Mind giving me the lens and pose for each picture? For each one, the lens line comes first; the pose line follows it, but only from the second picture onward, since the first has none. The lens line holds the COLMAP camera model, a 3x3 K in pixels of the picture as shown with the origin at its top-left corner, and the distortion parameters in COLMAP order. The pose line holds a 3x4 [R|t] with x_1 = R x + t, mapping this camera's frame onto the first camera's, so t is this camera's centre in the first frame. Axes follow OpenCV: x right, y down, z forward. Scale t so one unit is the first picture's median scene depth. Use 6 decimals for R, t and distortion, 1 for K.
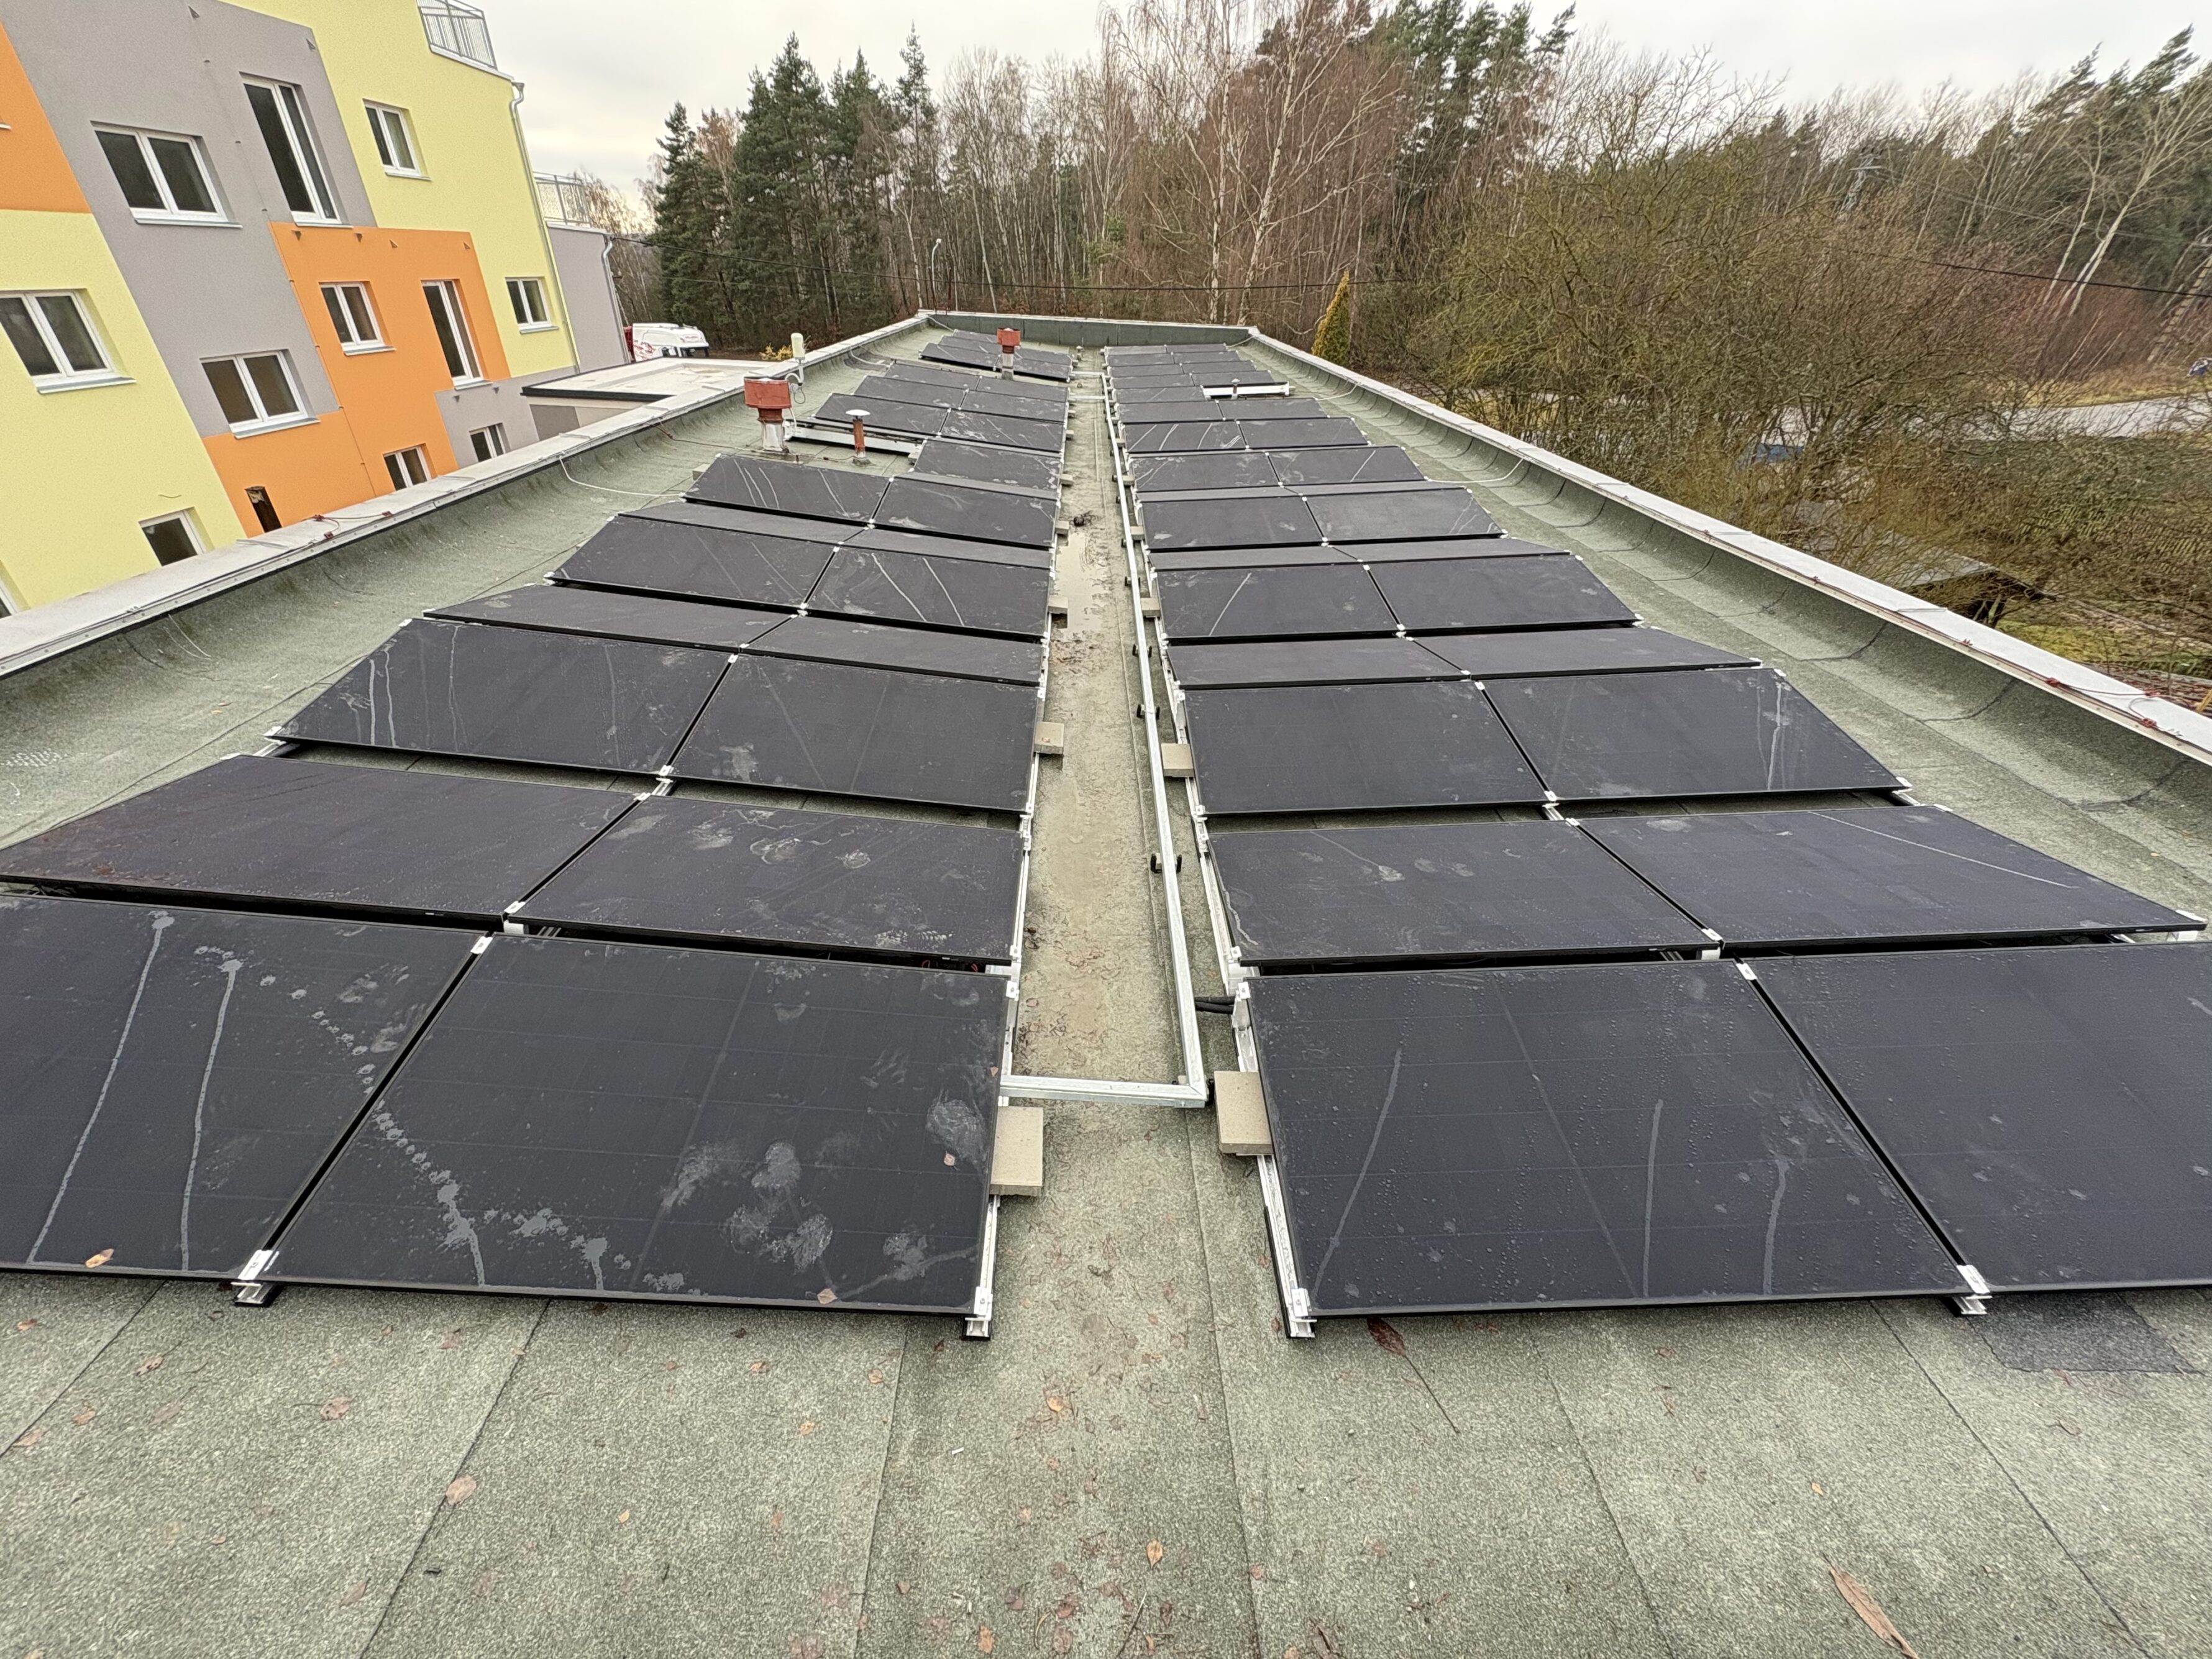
lens RADIAL K [[873.7, 0, 1091.8], [0, 873.7, 828.0], [0, 0, 1]] dist [-0.000410, 0.000672]
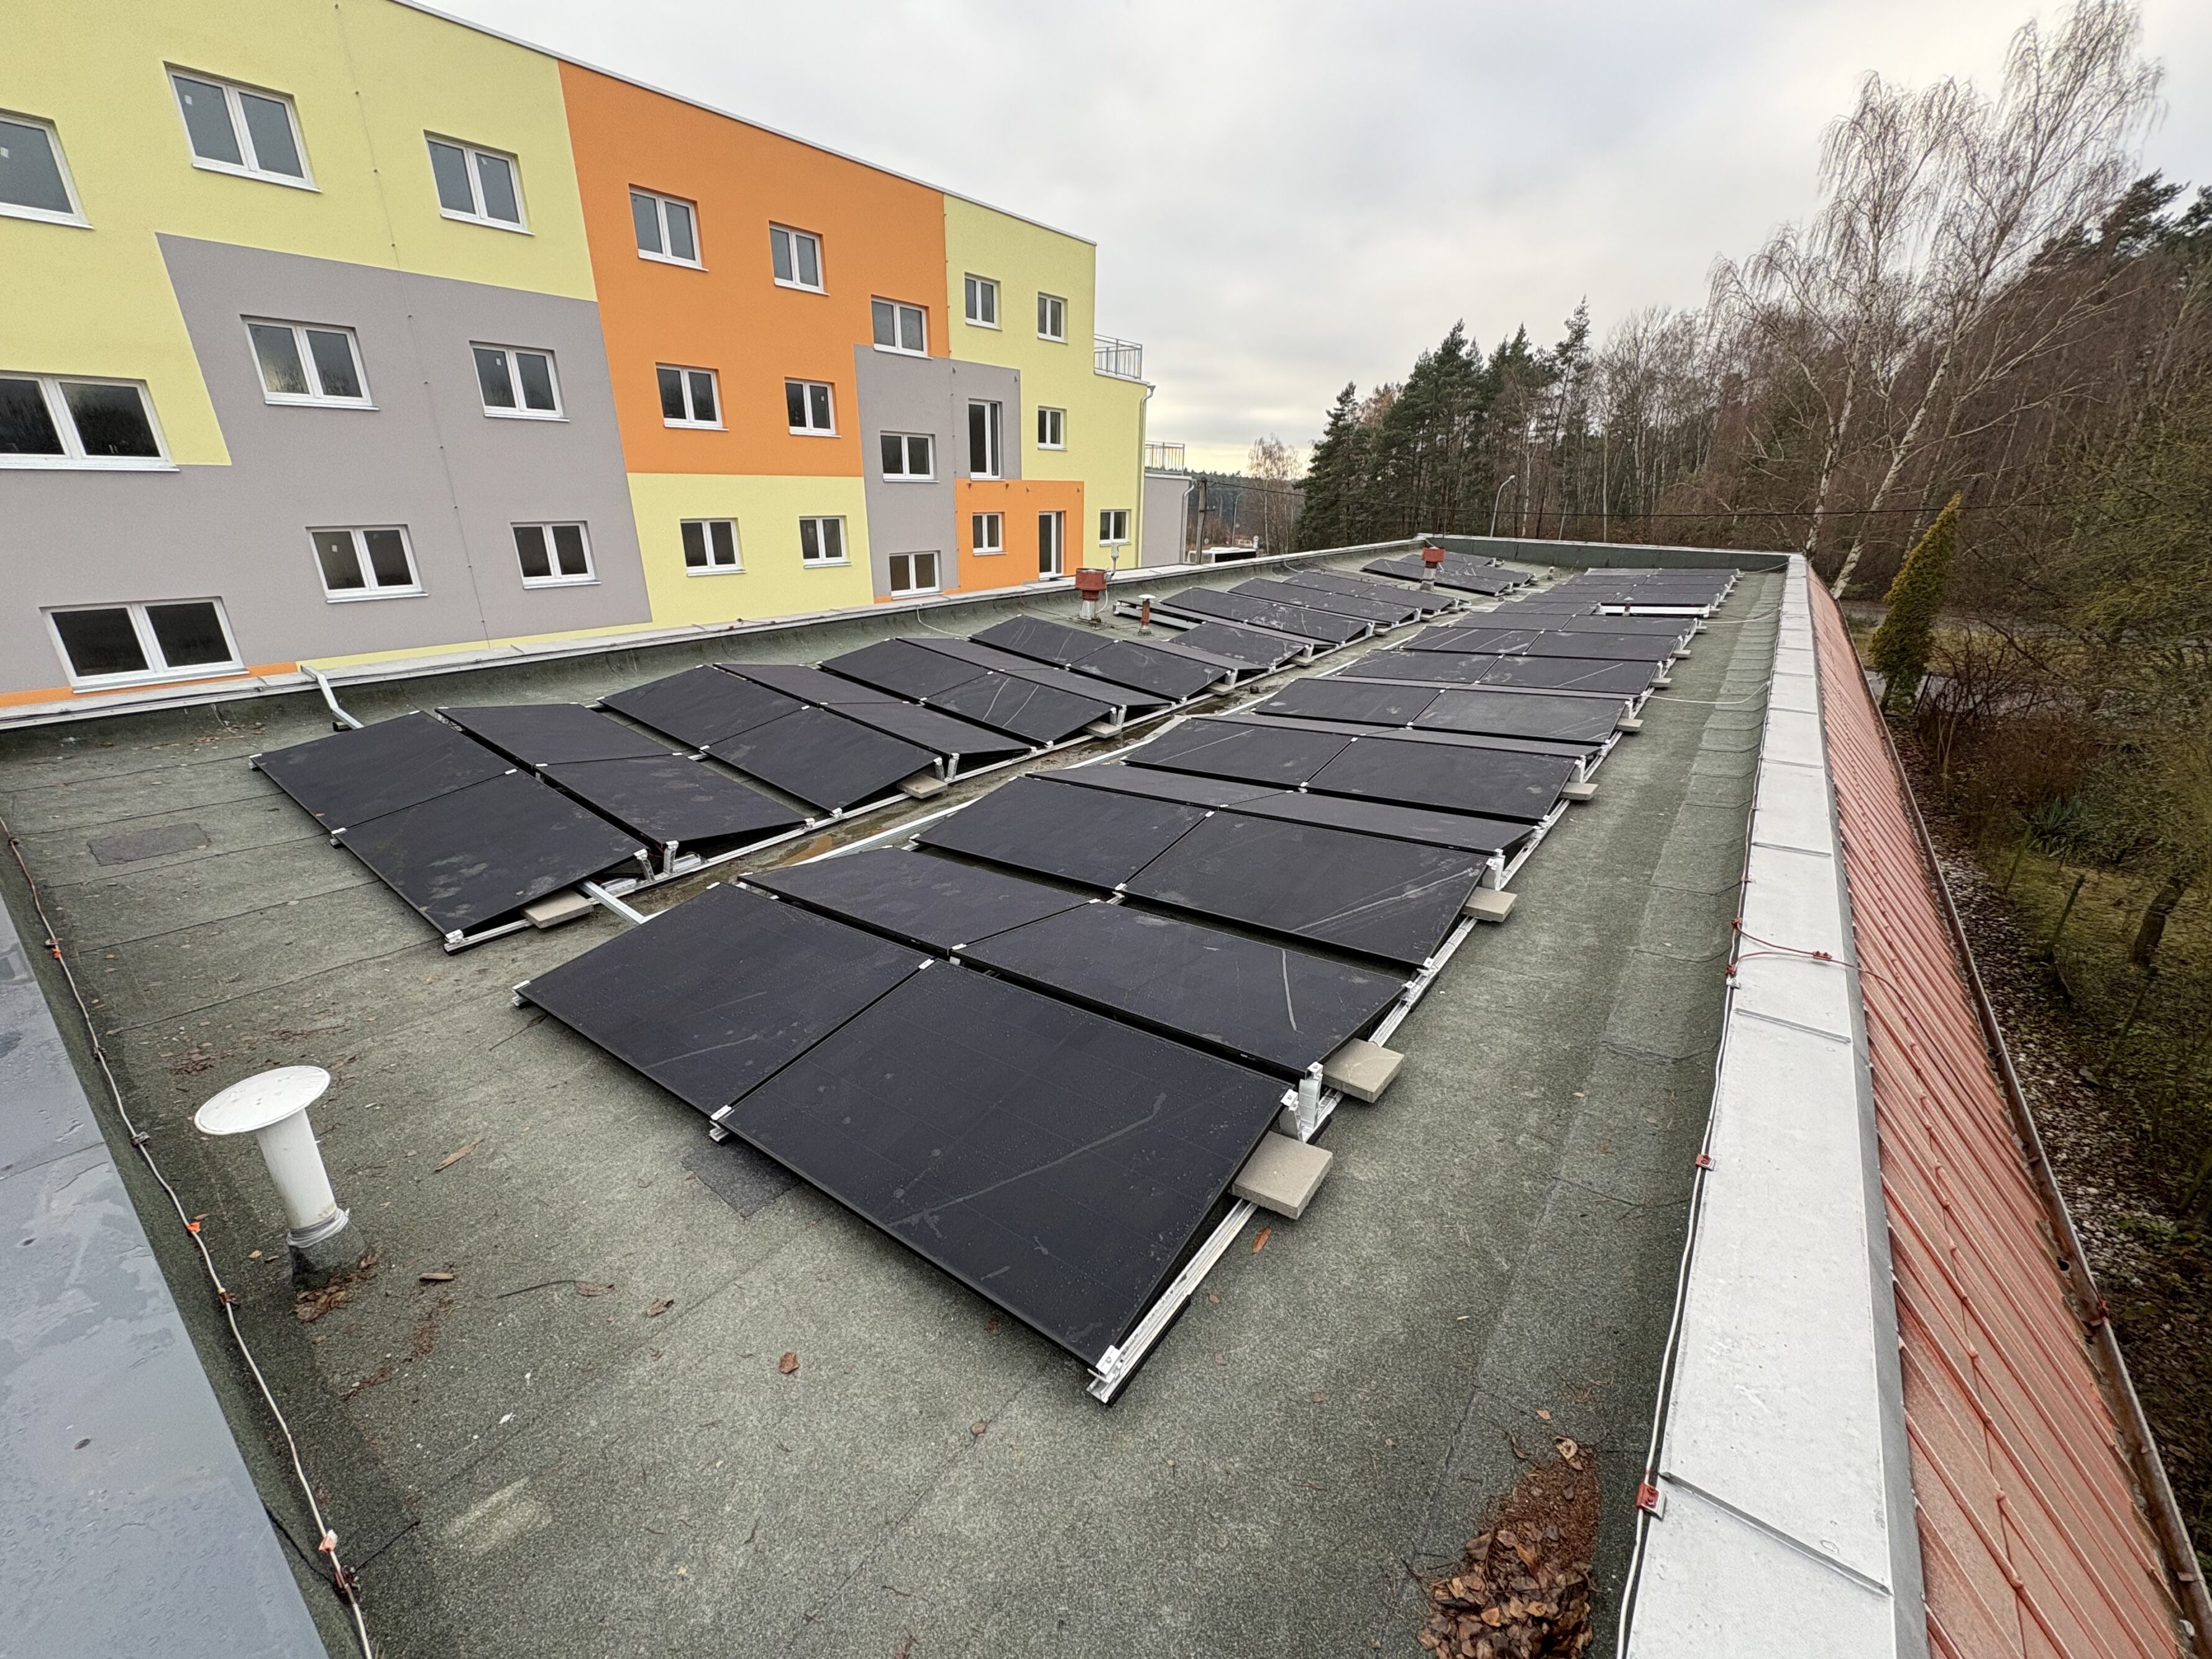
lens RADIAL K [[873.7, 0, 1092.1], [0, 873.7, 823.4], [0, 0, 1]] dist [-0.000410, 0.000672]
pose [[0.791703, 0.198242, -0.577847, 0.211537], [-0.319913, 0.940356, -0.115701, 0.005658], [0.520445, 0.276461, 0.807902, 0.005456]]
